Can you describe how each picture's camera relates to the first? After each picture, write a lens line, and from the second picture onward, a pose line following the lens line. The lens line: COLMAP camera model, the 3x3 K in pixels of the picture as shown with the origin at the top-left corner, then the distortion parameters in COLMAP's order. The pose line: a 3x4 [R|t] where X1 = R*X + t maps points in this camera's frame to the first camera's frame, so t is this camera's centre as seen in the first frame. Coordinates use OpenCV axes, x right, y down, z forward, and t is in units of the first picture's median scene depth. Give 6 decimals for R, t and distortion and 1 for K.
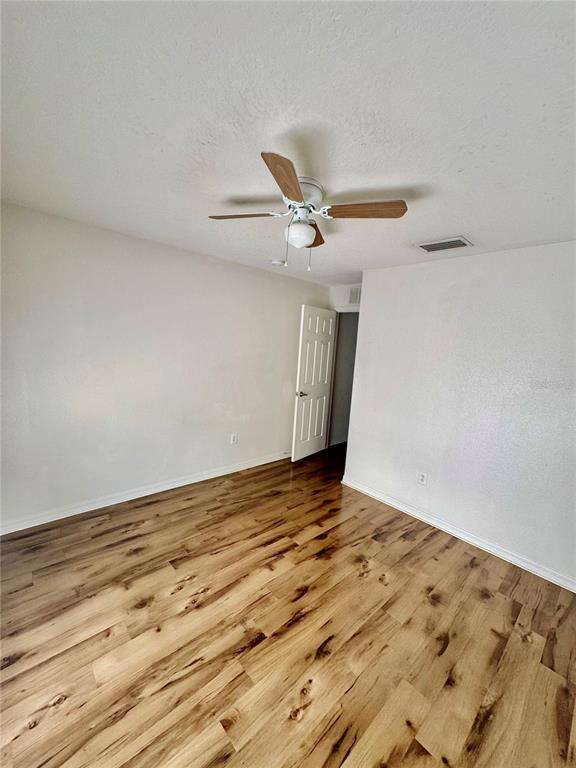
lens RADIAL K [[309.1, 0, 289.3], [0, 309.1, 380.6], [0, 0, 1]] dist [-0.003413, 0.000742]
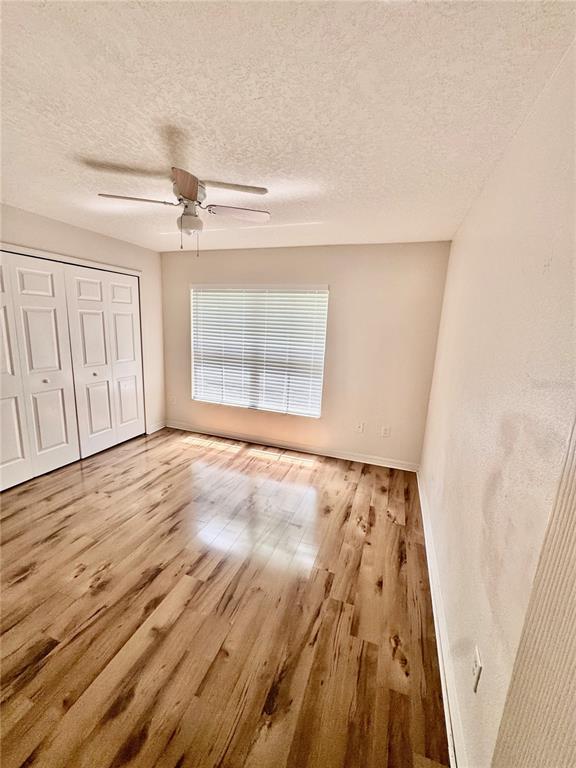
lens RADIAL K [[309.1, 0, 287.4], [0, 309.1, 389.1], [0, 0, 1]] dist [-0.003413, 0.000742]
pose [[-0.878523, -0.001651, -0.477698, 0.173824], [-0.158568, 0.944303, 0.288356, -0.172956], [0.450615, 0.329075, -0.829853, 1.567229]]
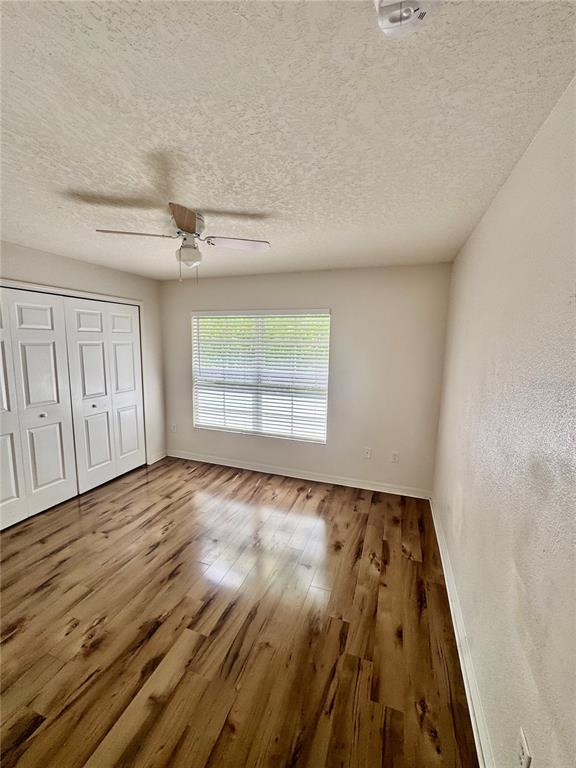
lens RADIAL K [[309.1, 0, 288.2], [0, 309.1, 389.3], [0, 0, 1]] dist [-0.003413, 0.000742]
pose [[-0.881714, -0.006078, -0.471745, 0.160365], [-0.130595, 0.963989, 0.231668, -0.194229], [0.453349, 0.265873, -0.850756, 1.526559]]
